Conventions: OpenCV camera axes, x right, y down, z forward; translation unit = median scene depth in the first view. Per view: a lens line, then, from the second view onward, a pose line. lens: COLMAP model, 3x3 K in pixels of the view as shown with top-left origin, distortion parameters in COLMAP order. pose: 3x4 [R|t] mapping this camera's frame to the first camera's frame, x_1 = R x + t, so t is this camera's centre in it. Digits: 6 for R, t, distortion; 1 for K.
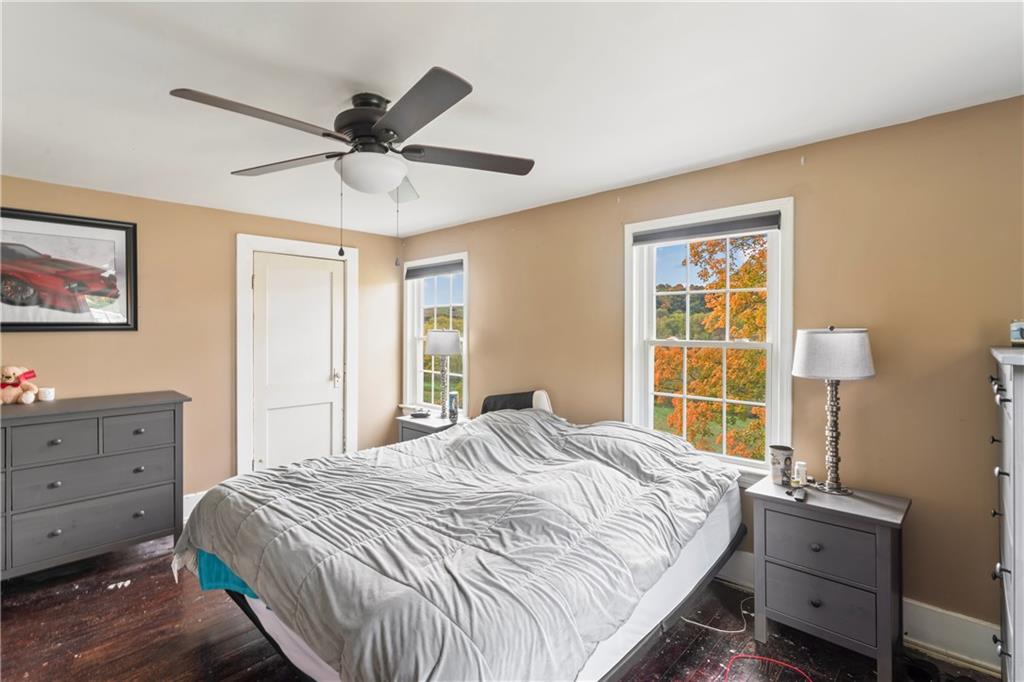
lens RADIAL K [[474.8, 0, 515.8], [0, 474.8, 331.5], [0, 0, 1]] dist [0.001488, 0.000196]
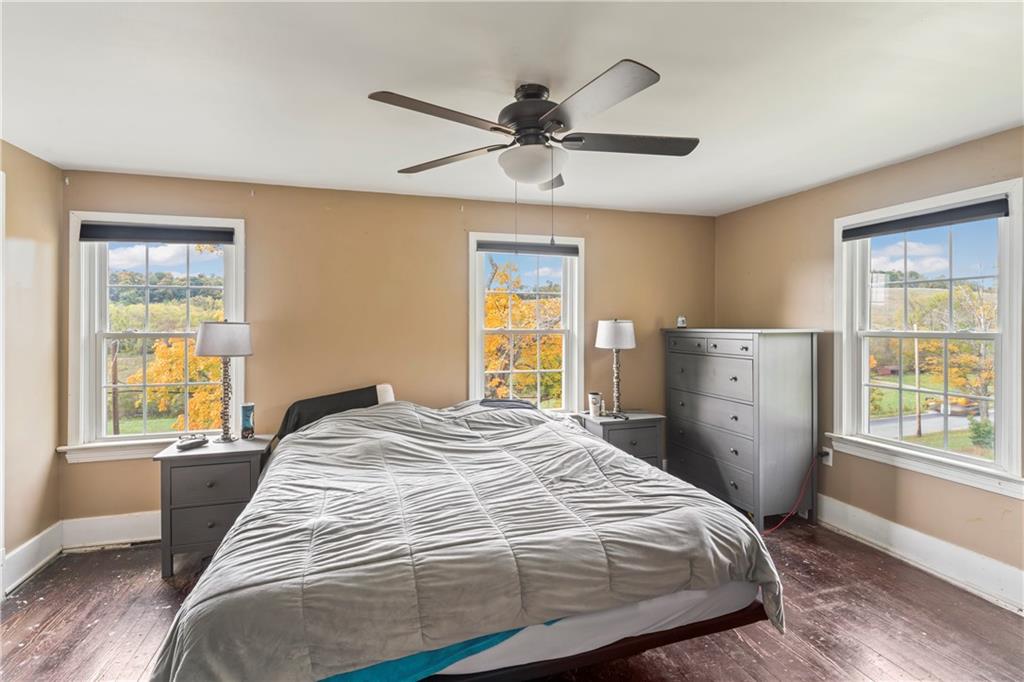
lens RADIAL K [[474.8, 0, 500.2], [0, 474.8, 323.2], [0, 0, 1]] dist [0.001488, 0.000196]
pose [[0.507610, -0.002322, 0.861584, -0.977263], [0.006268, 0.999980, -0.000998, 0.004142], [-0.861564, 0.005907, 0.507614, 0.445324]]
